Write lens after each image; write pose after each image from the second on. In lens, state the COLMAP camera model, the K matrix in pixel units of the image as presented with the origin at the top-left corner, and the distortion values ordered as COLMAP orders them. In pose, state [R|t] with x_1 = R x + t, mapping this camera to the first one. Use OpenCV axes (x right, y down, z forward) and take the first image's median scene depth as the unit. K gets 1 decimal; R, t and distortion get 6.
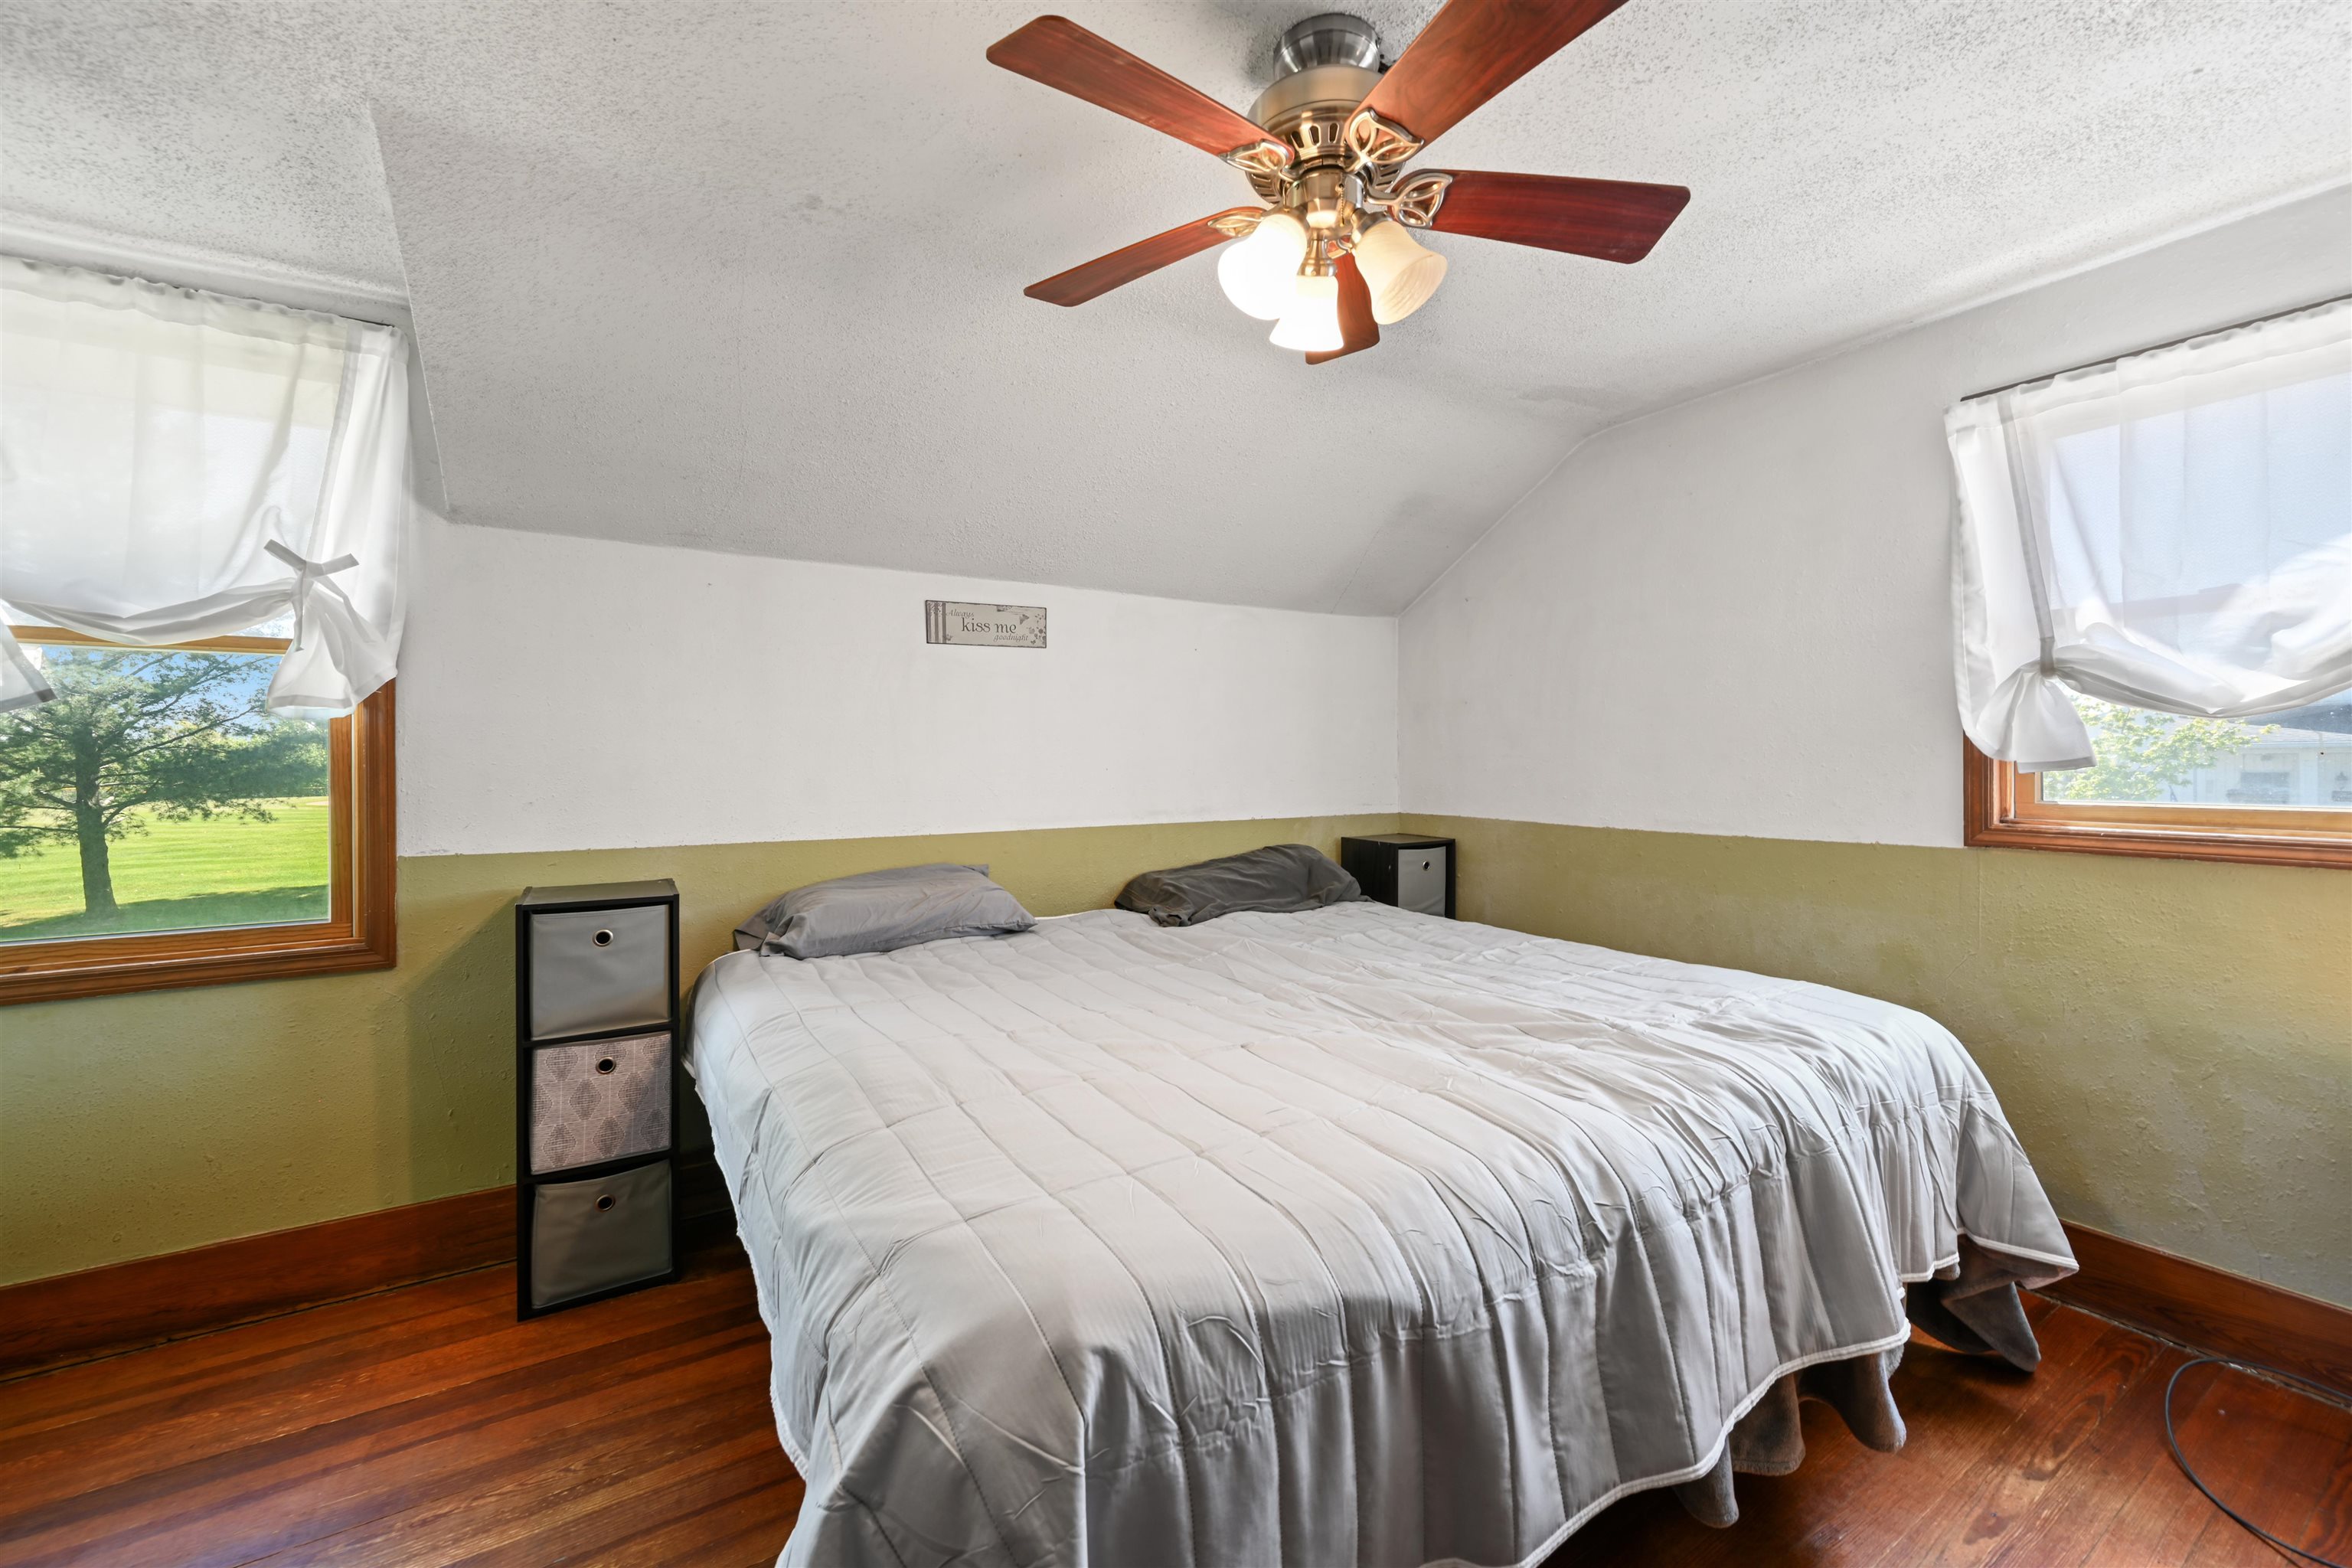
lens RADIAL K [[930.7, 0, 1183.6], [0, 930.7, 763.5], [0, 0, 1]] dist [-0.000667, 0.000541]
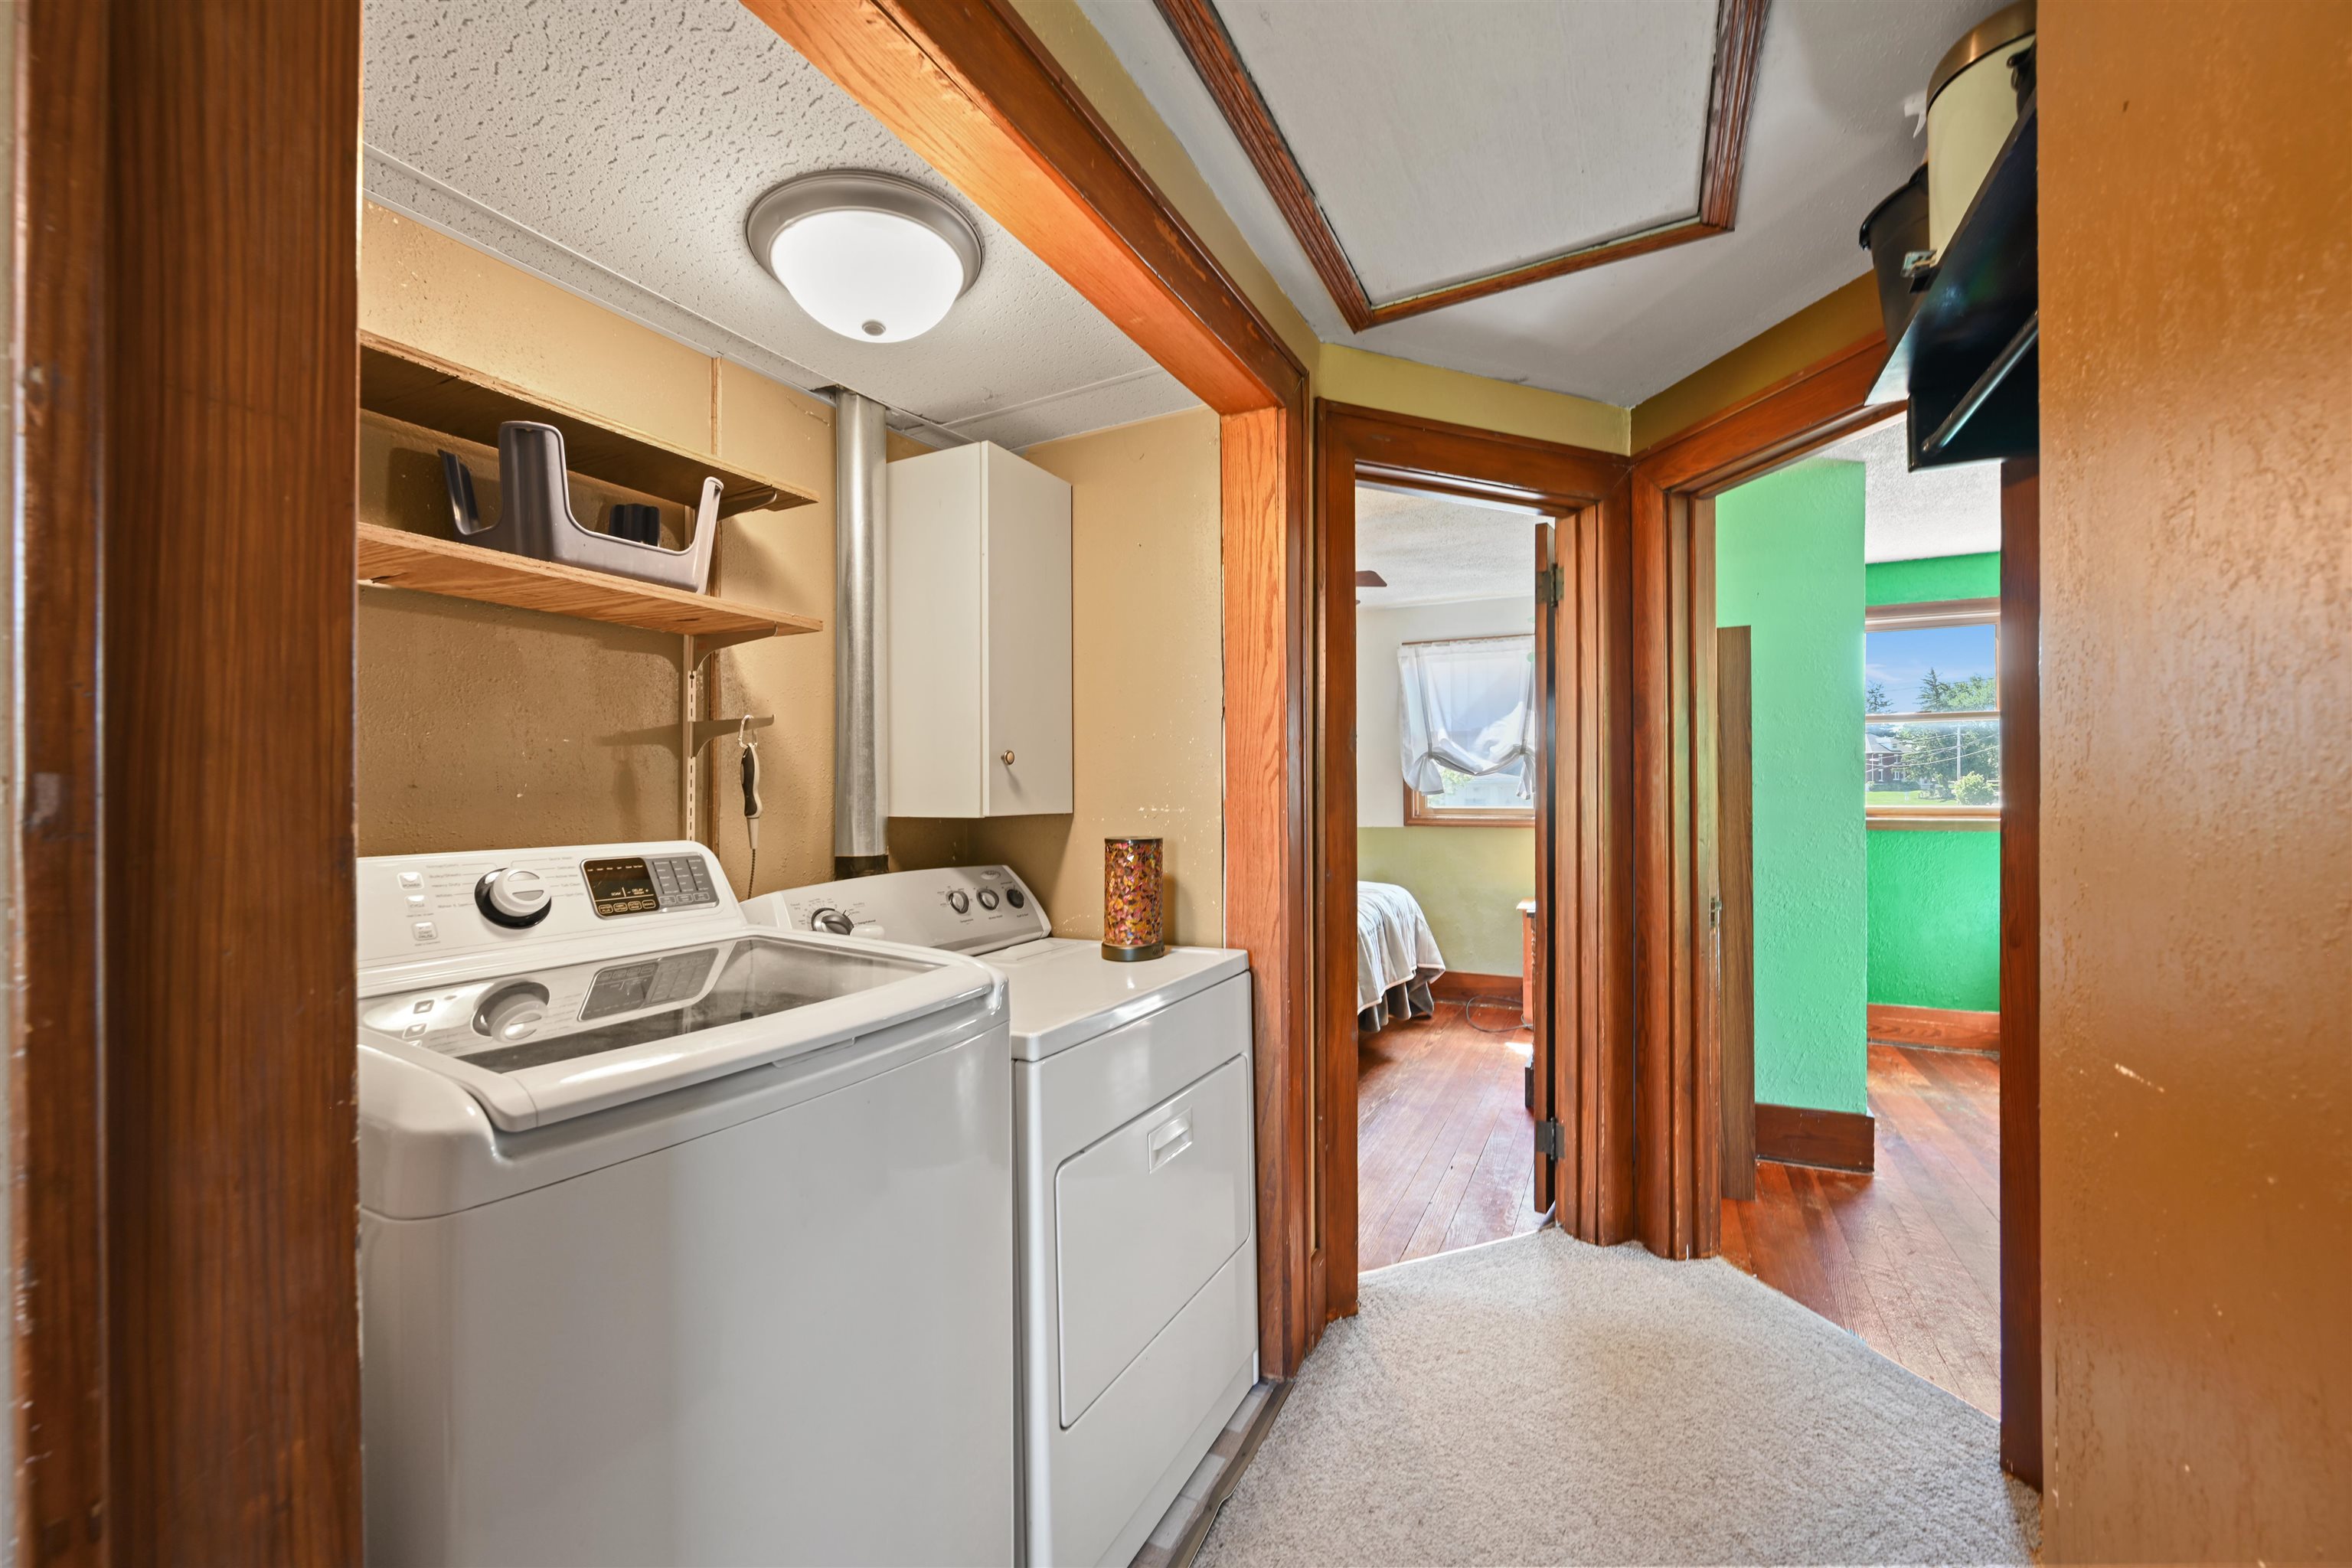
lens RADIAL K [[930.7, 0, 1171.8], [0, 930.7, 790.6], [0, 0, 1]] dist [-0.000667, 0.000541]
pose [[0.851451, 0.002044, 0.524430, -1.087109], [0.001205, 0.999982, -0.005855, 0.010482], [-0.524433, 0.005617, 0.851433, -0.862894]]
